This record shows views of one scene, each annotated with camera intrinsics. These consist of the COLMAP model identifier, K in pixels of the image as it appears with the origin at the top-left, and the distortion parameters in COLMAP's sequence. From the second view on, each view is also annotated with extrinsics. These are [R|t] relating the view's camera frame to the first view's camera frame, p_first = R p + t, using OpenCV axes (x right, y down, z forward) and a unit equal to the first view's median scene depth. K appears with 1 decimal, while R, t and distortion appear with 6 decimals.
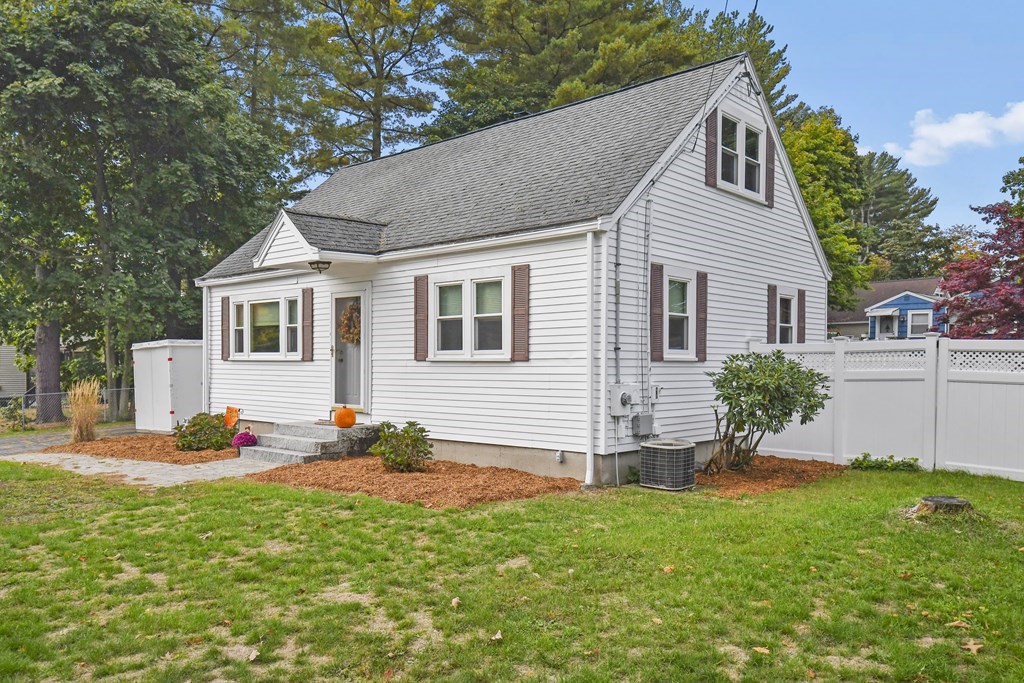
lens RADIAL K [[779.7, 0, 511.5], [0, 779.7, 374.7], [0, 0, 1]] dist [0.053031, 0.001502]
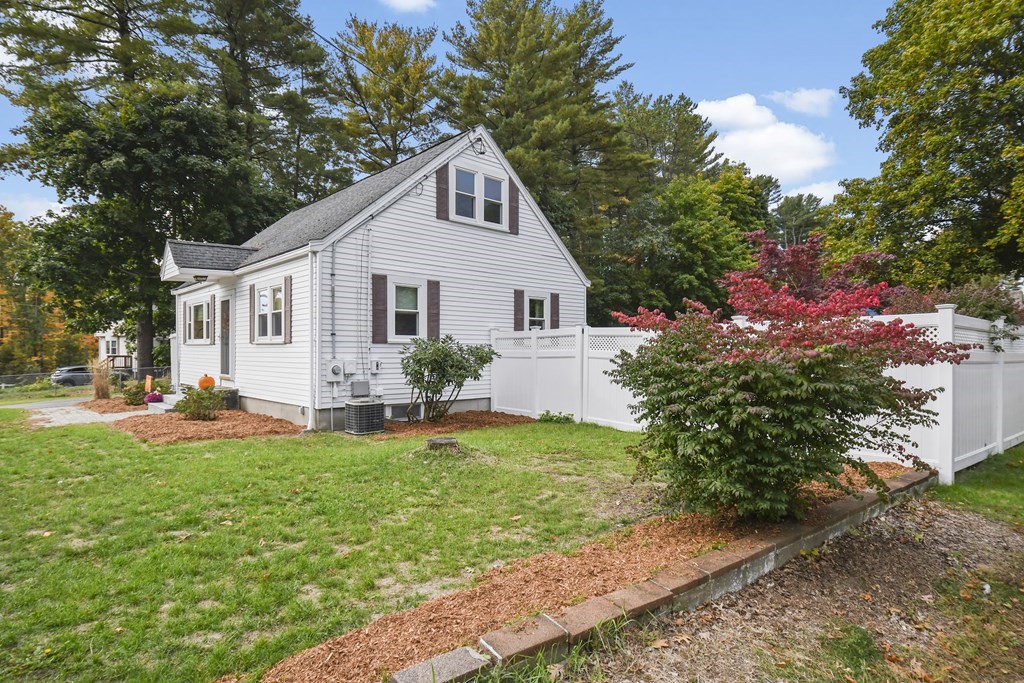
lens RADIAL K [[560.2, 0, 512.6], [0, 560.2, 353.5], [0, 0, 1]] dist [0.021781, -0.000527]
pose [[0.995974, 0.000731, -0.089639, 0.429434], [-0.001644, 0.999948, -0.010113, 0.008982], [0.089627, 0.010220, 0.995923, 0.012727]]
